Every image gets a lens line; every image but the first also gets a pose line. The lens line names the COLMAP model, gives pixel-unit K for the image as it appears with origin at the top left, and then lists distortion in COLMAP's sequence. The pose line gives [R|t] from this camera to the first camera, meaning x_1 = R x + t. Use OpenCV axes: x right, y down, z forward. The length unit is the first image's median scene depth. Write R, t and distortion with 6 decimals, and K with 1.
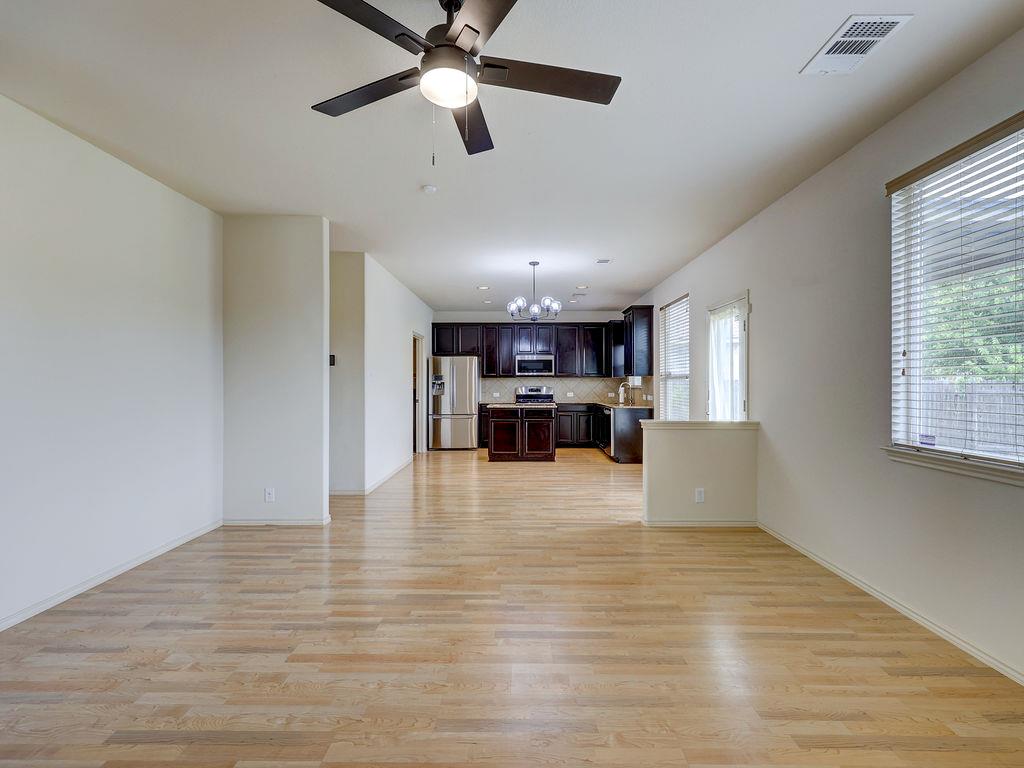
lens RADIAL K [[463.7, 0, 513.8], [0, 463.7, 382.5], [0, 0, 1]] dist [0.000491, 0.000397]
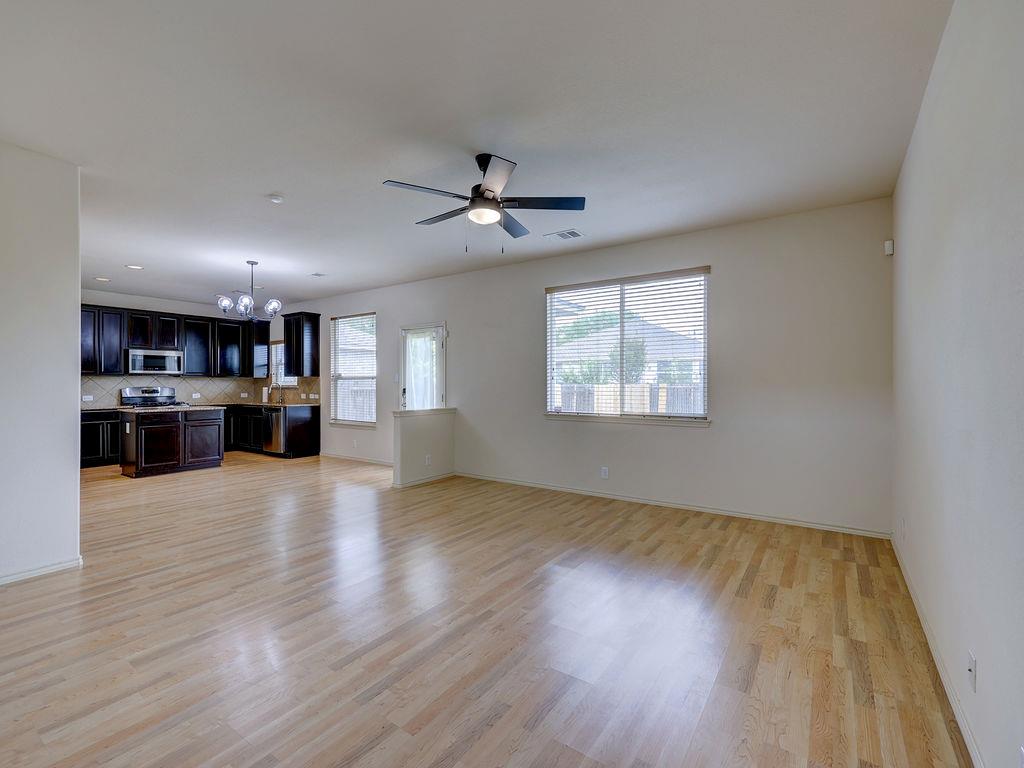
lens RADIAL K [[463.7, 0, 515.3], [0, 463.7, 380.0], [0, 0, 1]] dist [0.000491, 0.000397]
pose [[0.557688, 0.006962, 0.830021, -0.630194], [-0.001441, 0.999971, -0.007419, 0.002249], [-0.830049, 0.002941, 0.557683, -0.036011]]
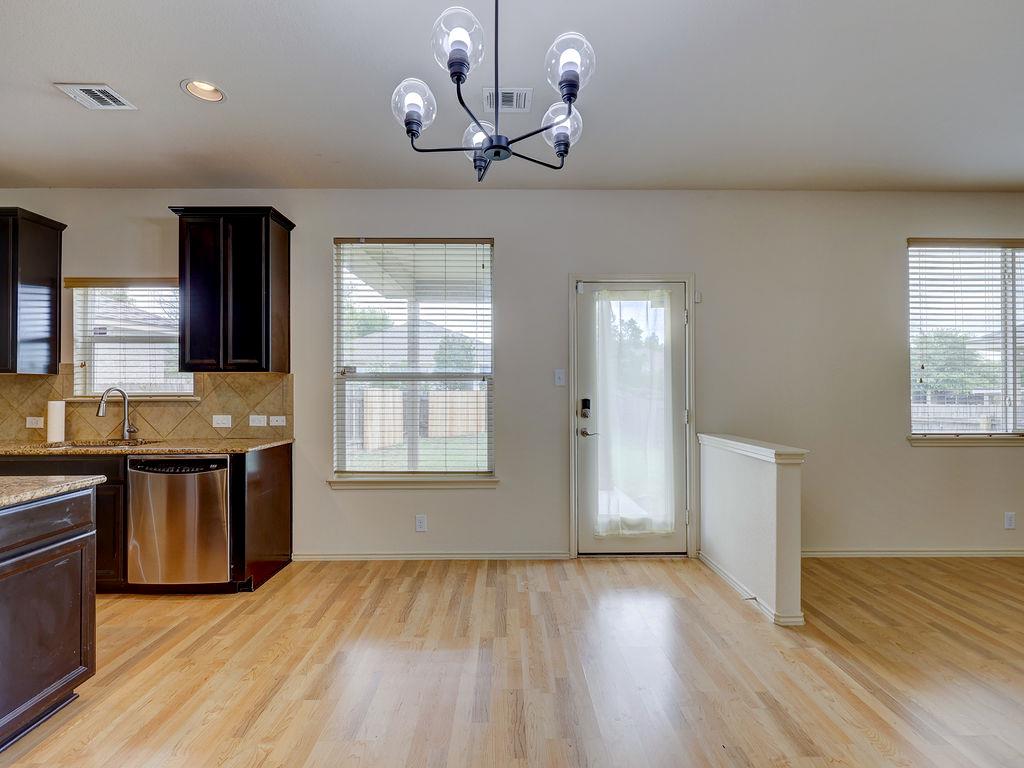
lens RADIAL K [[463.7, 0, 509.4], [0, 463.7, 385.7], [0, 0, 1]] dist [0.000491, 0.000397]
pose [[-0.021290, 0.006452, 0.999753, -0.302418], [-0.000541, 0.999979, -0.006465, 0.001345], [-0.999773, -0.000678, -0.021286, 1.342226]]
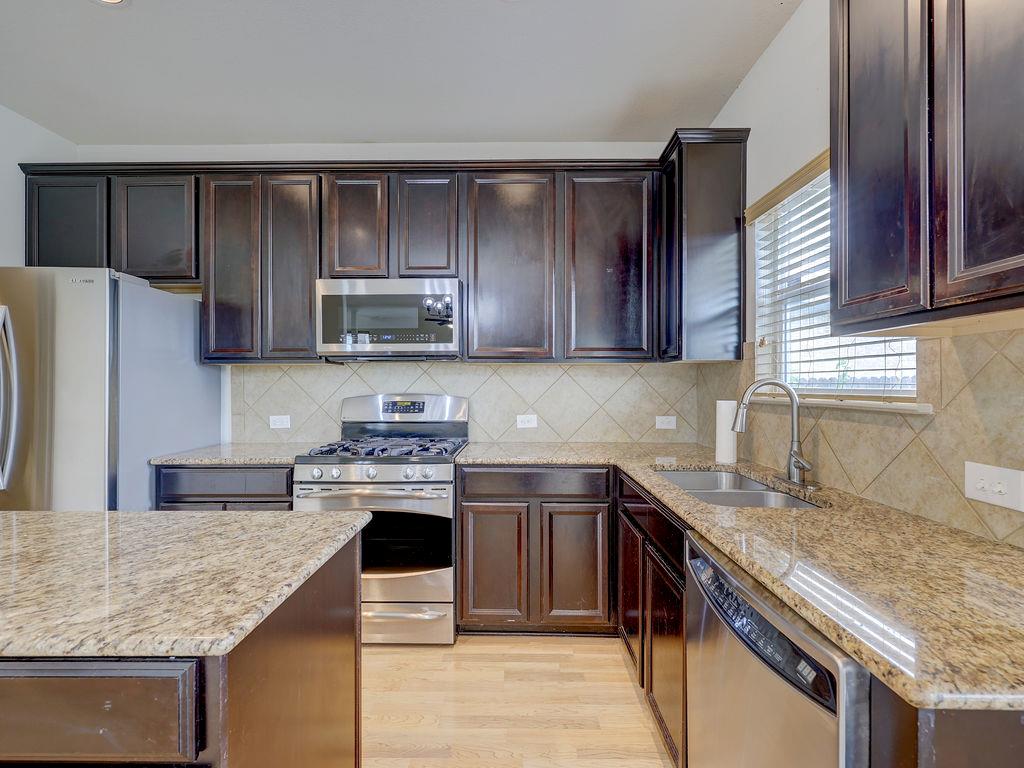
lens RADIAL K [[463.7, 0, 515.2], [0, 463.7, 388.8], [0, 0, 1]] dist [0.000491, 0.000397]
pose [[0.999989, -0.000748, -0.004554, 0.258323], [0.000808, 0.999915, 0.012997, 0.003215], [0.004544, -0.013001, 0.999905, 1.577003]]
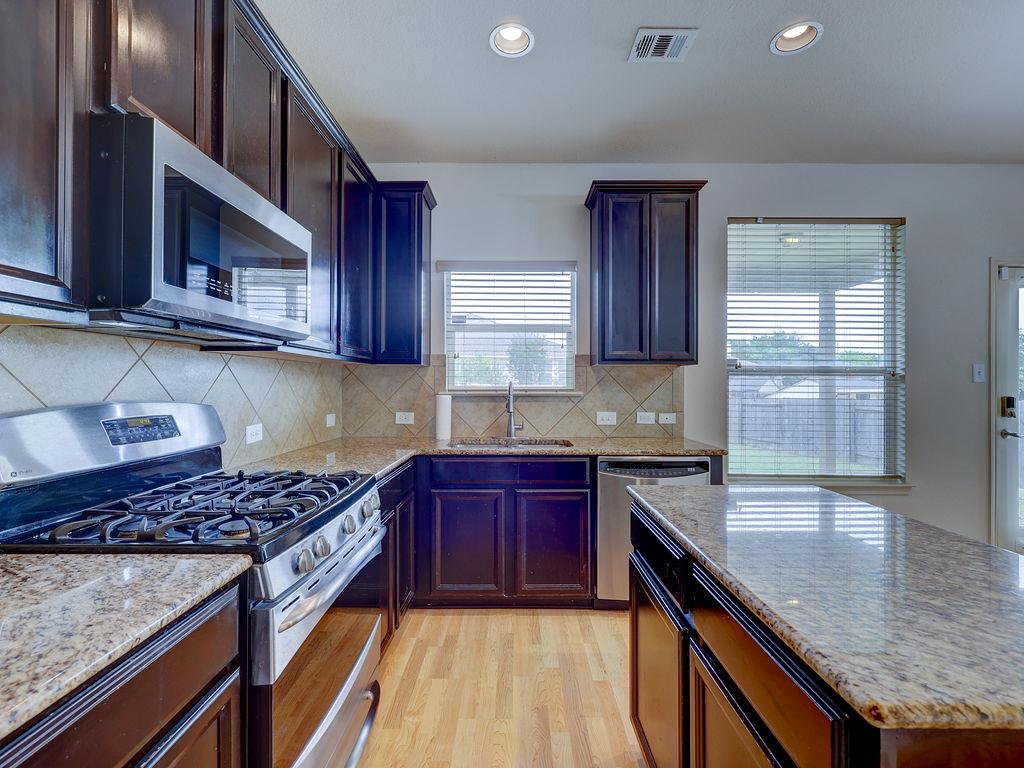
lens RADIAL K [[463.7, 0, 517.9], [0, 463.7, 382.6], [0, 0, 1]] dist [0.000491, 0.000397]
pose [[-0.009173, 0.002516, 0.999955, -0.219331], [-0.006961, 0.999972, -0.002580, 0.004532], [-0.999934, -0.006985, -0.009155, 1.968034]]
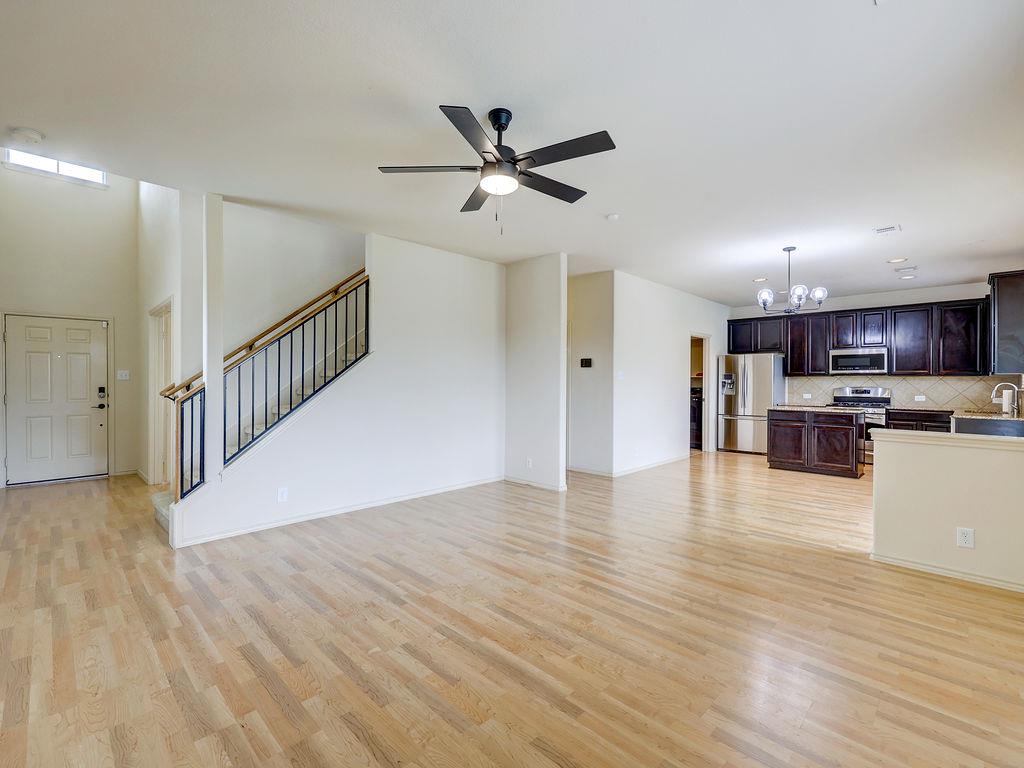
lens RADIAL K [[463.7, 0, 513.4], [0, 463.7, 382.5], [0, 0, 1]] dist [0.000491, 0.000397]
pose [[0.719695, 0.005425, -0.694269, 0.380562], [-0.003818, 0.999985, 0.003857, -0.000554], [0.694280, -0.000125, 0.719705, -0.017908]]
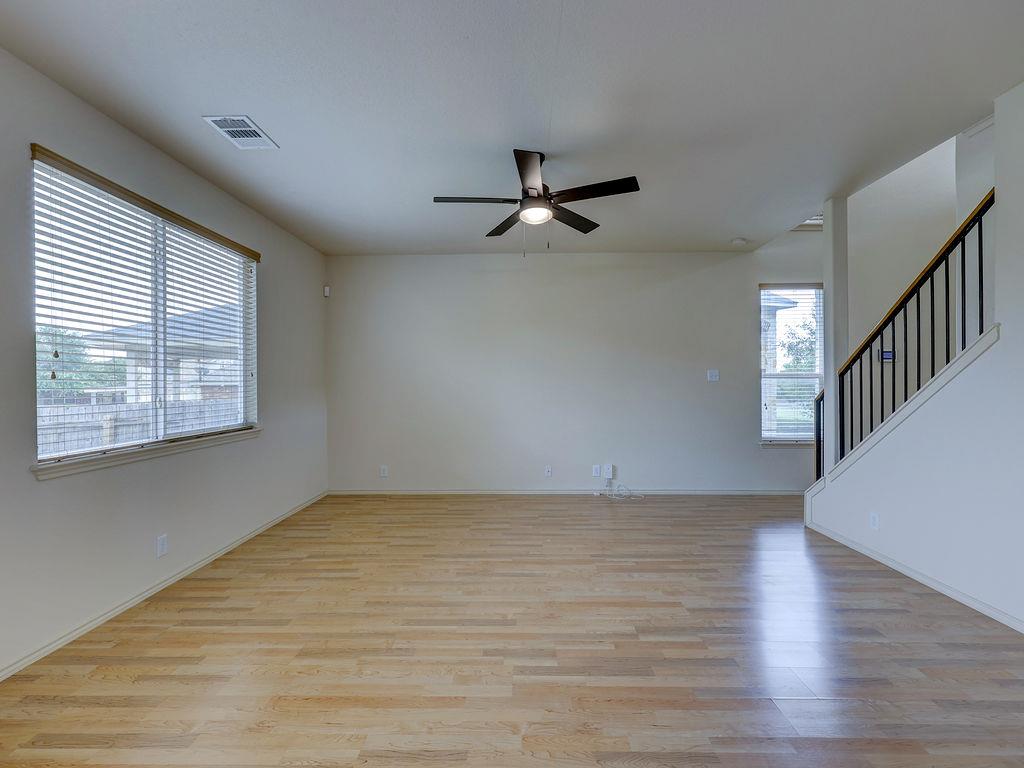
lens RADIAL K [[463.7, 0, 513.2], [0, 463.7, 383.4], [0, 0, 1]] dist [0.000491, 0.000397]
pose [[-0.999889, 0.009623, 0.011415, -0.027681], [0.009606, 0.999953, -0.001557, 0.001171], [-0.011430, -0.001447, -0.999934, 1.118248]]
